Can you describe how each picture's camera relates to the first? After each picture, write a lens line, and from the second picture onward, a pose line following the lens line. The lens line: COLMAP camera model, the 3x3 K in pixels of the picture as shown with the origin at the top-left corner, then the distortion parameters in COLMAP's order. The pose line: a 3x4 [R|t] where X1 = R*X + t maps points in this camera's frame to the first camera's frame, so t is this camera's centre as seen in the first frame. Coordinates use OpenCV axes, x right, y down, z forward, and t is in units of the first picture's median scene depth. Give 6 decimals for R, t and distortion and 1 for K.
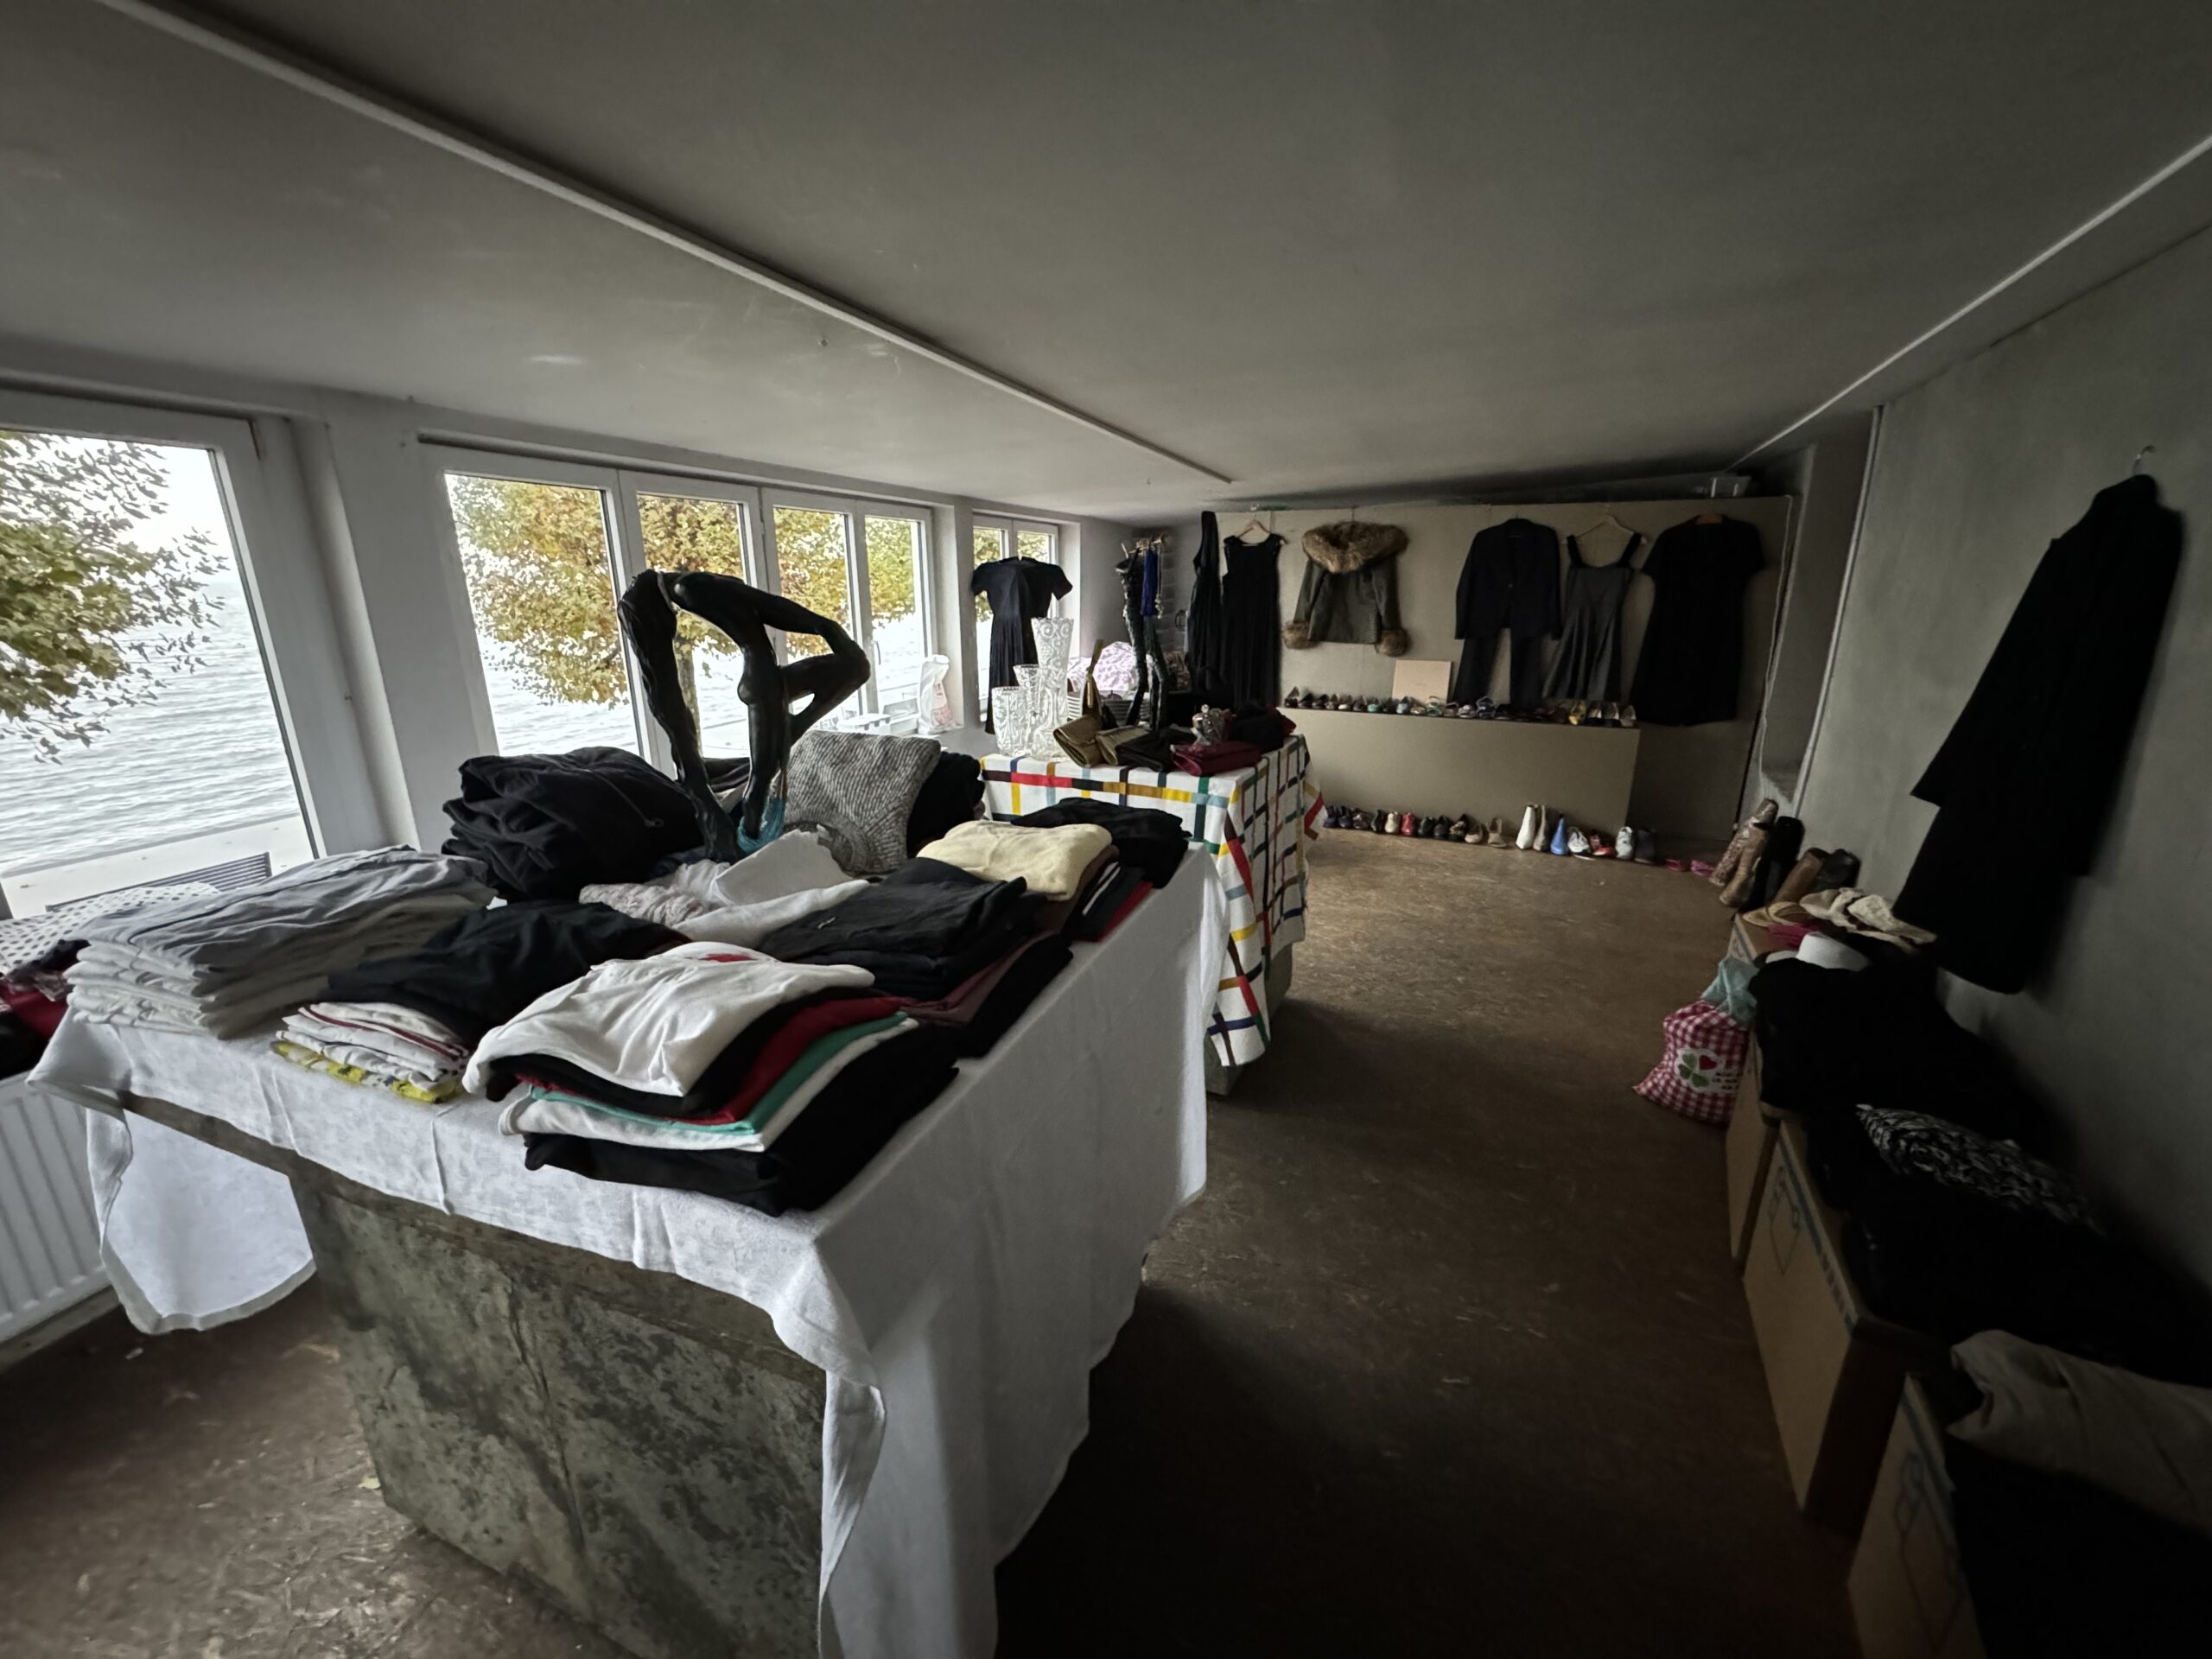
lens RADIAL K [[882.8, 0, 1107.3], [0, 882.8, 821.9], [0, 0, 1]] dist [0.000157, 0.000640]
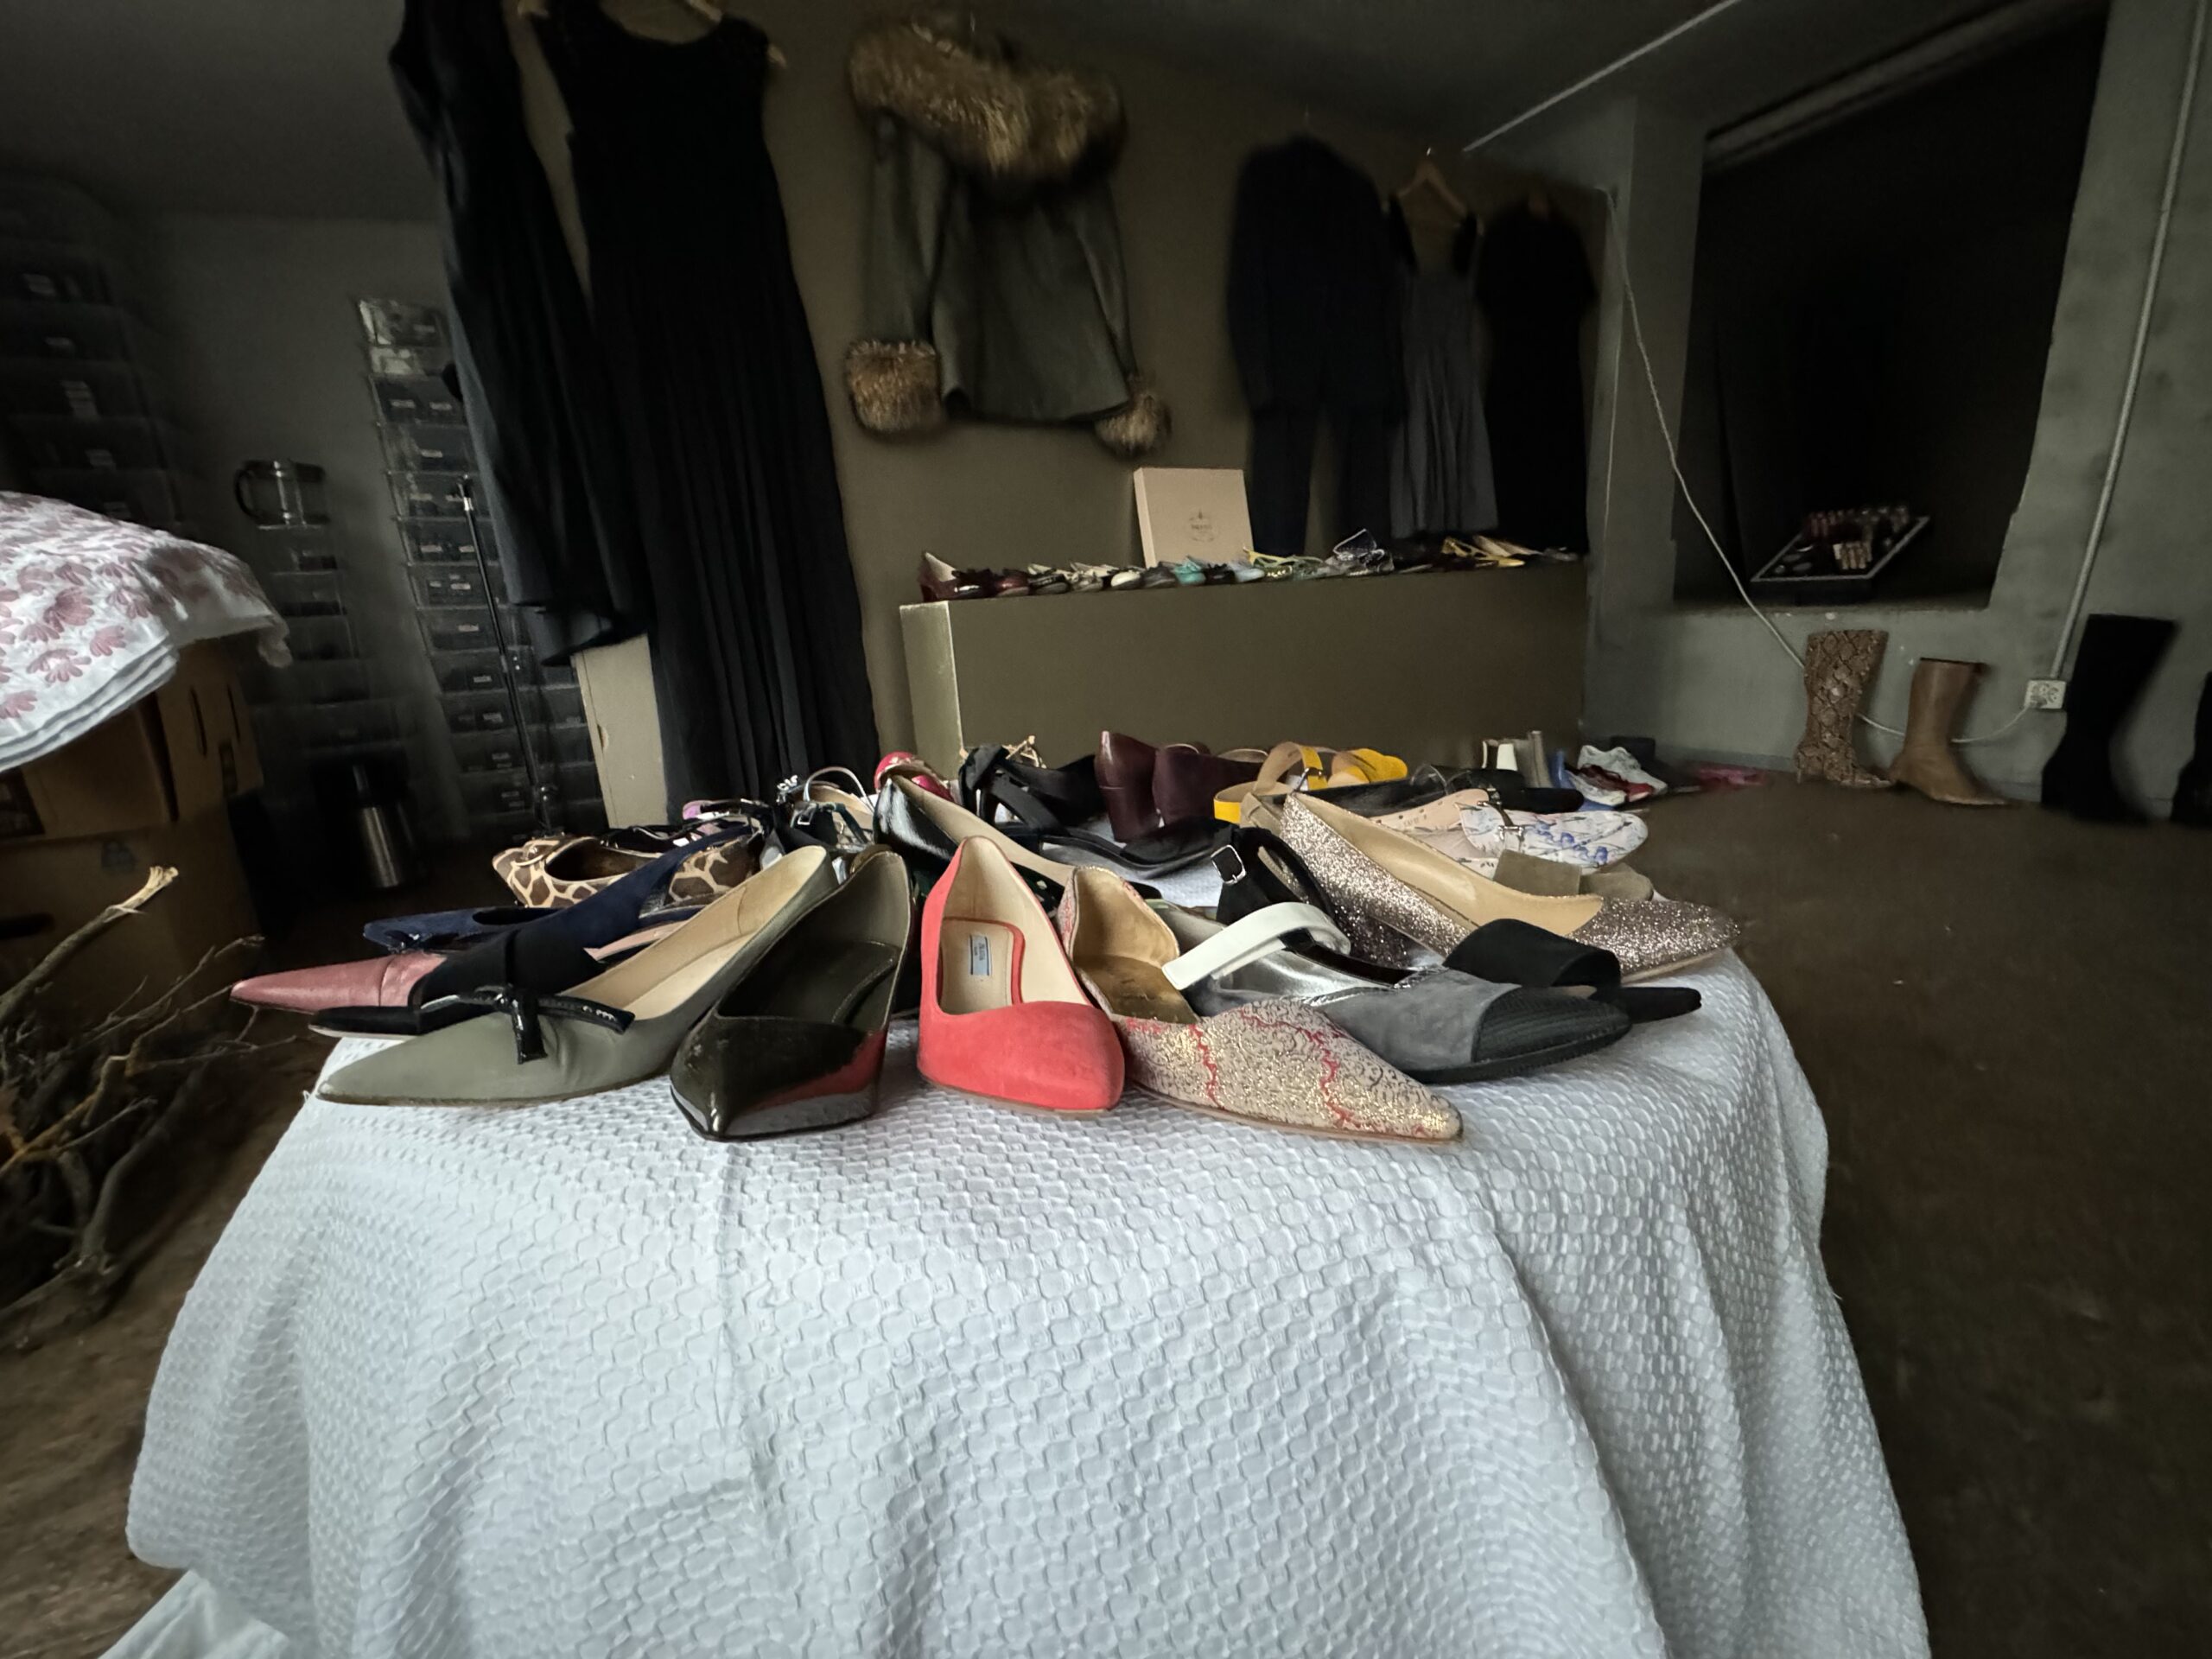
lens RADIAL K [[882.8, 0, 1100.1], [0, 882.8, 826.7], [0, 0, 1]] dist [0.000157, 0.000640]
pose [[0.572207, -0.229921, 0.787220, -0.030278], [0.282106, 0.956501, 0.074308, -0.066054], [-0.770062, 0.179560, 0.612179, 0.806921]]
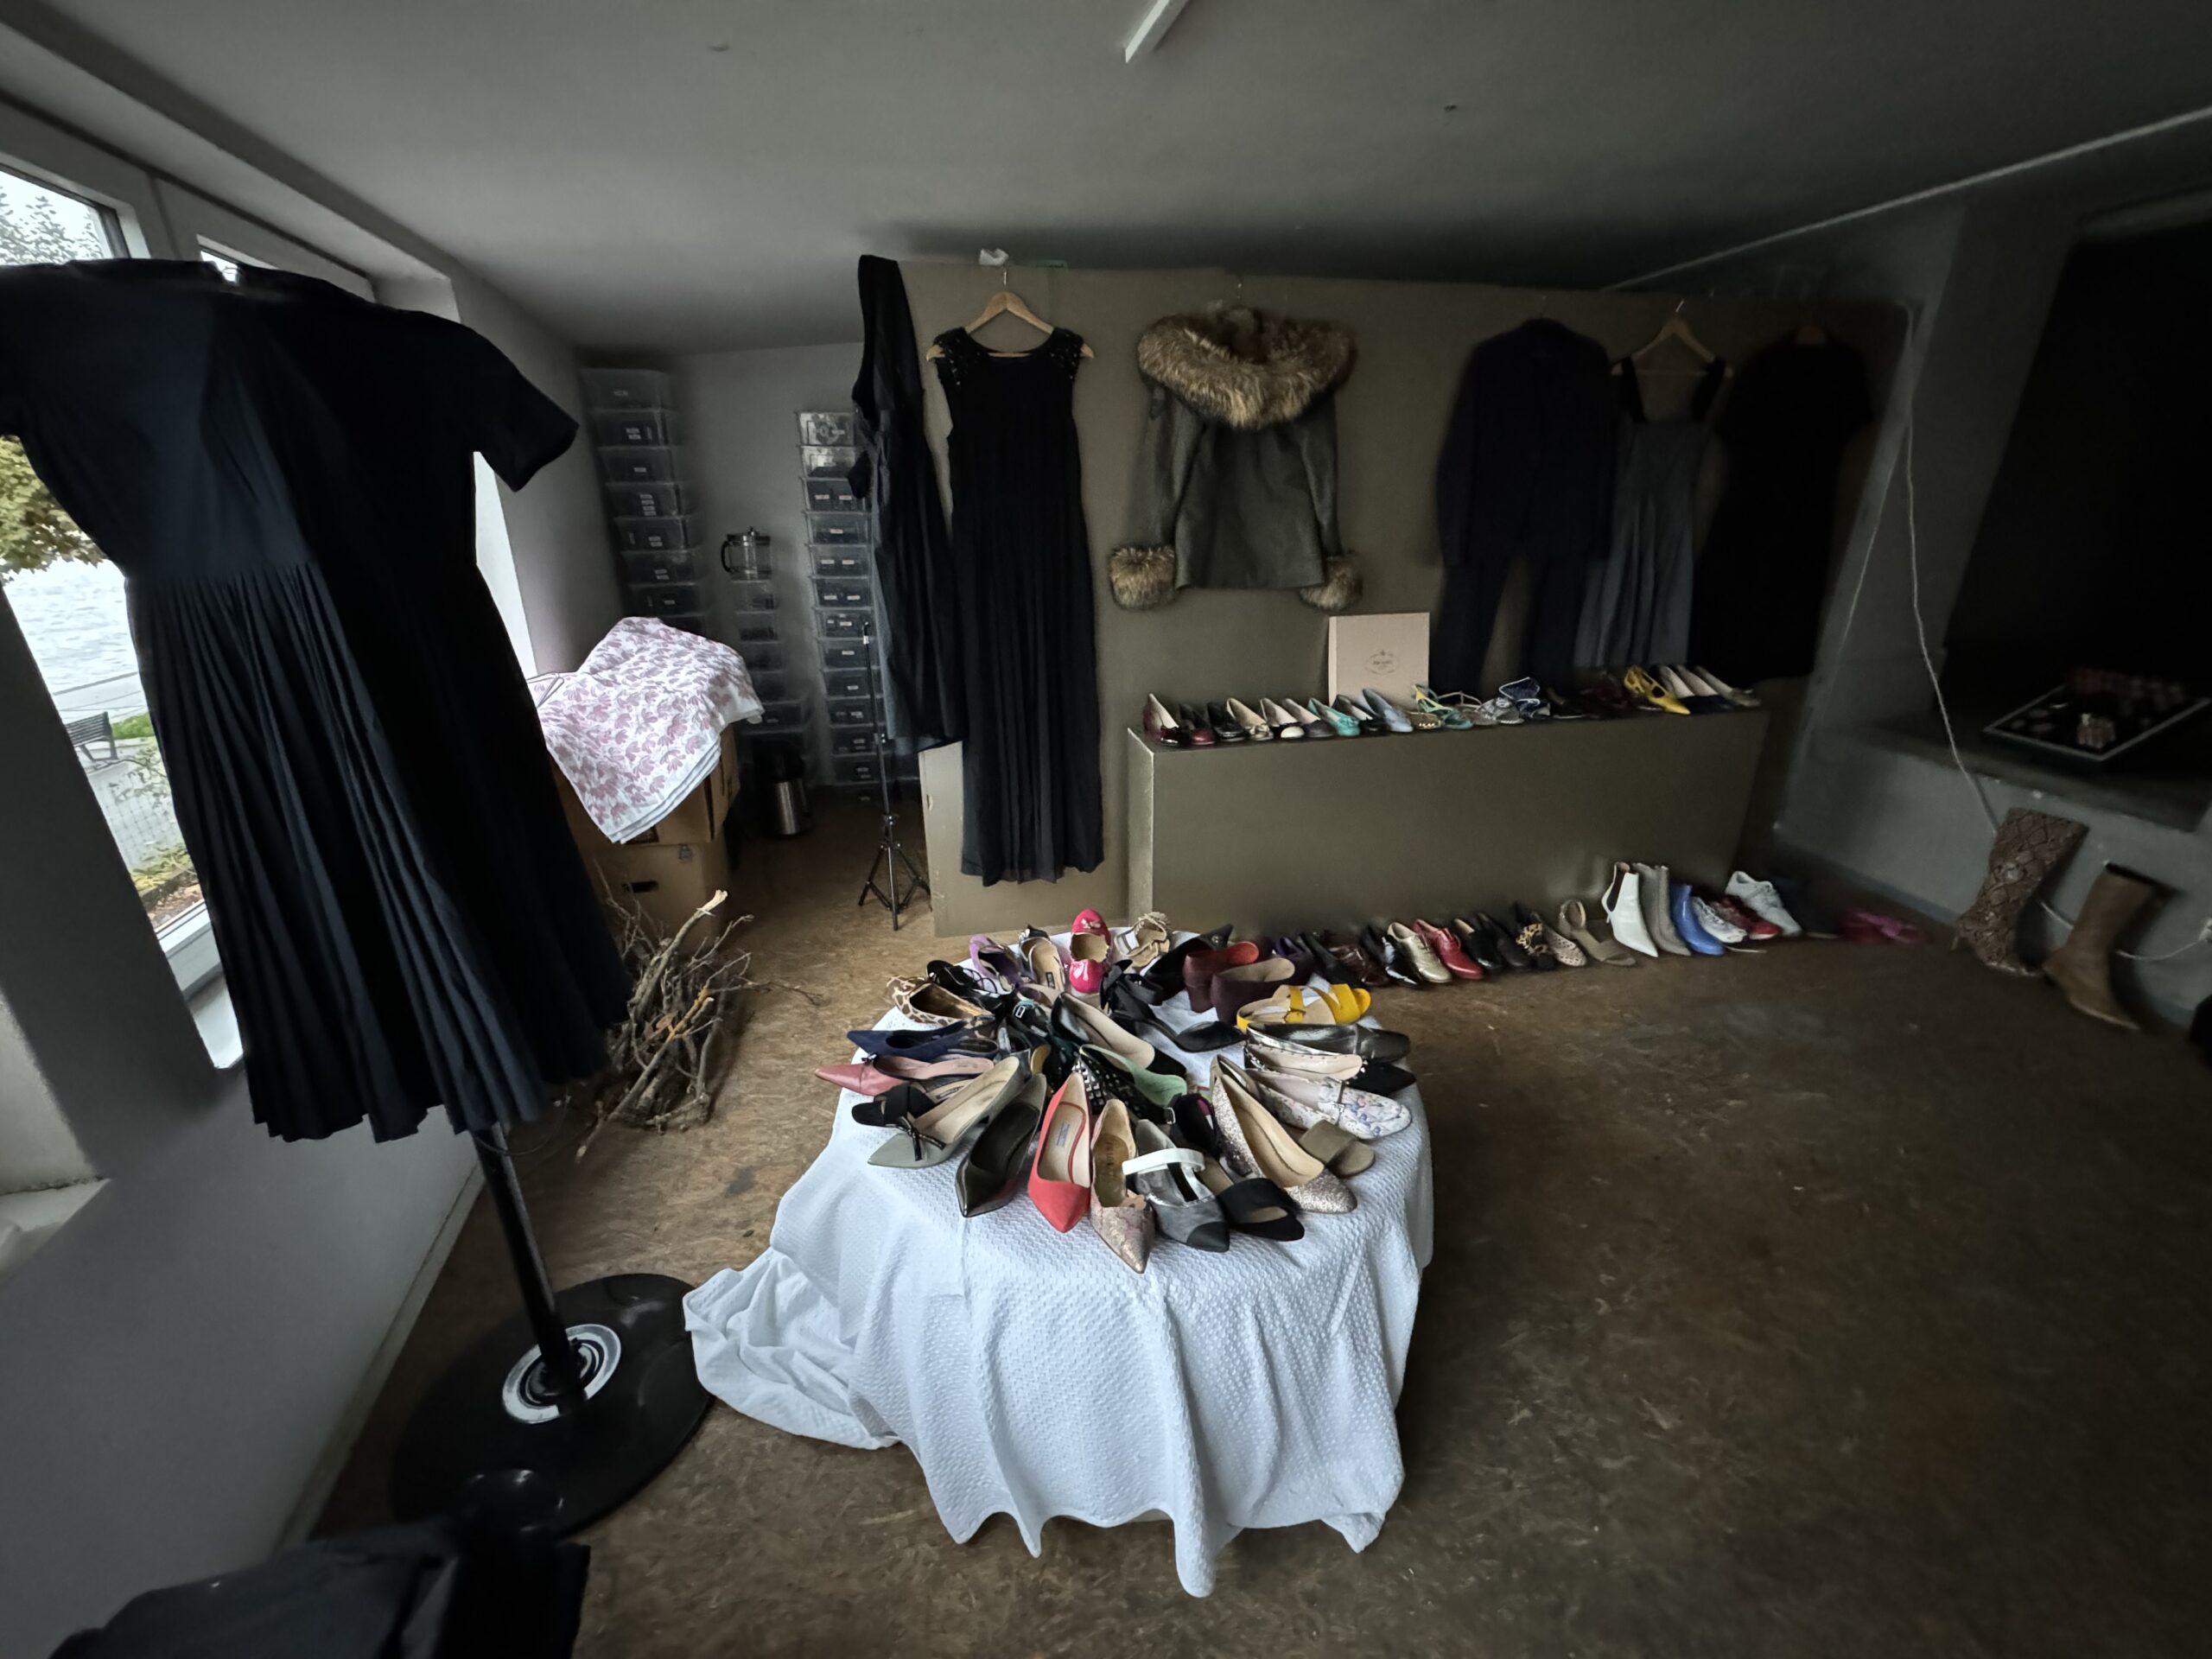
lens RADIAL K [[882.8, 0, 1102.5], [0, 882.8, 826.2], [0, 0, 1]] dist [0.000157, 0.000640]
pose [[0.800754, -0.216415, 0.558532, -0.074960], [0.170597, 0.976231, 0.133681, -0.159537], [-0.574186, -0.011762, 0.818640, 0.676582]]
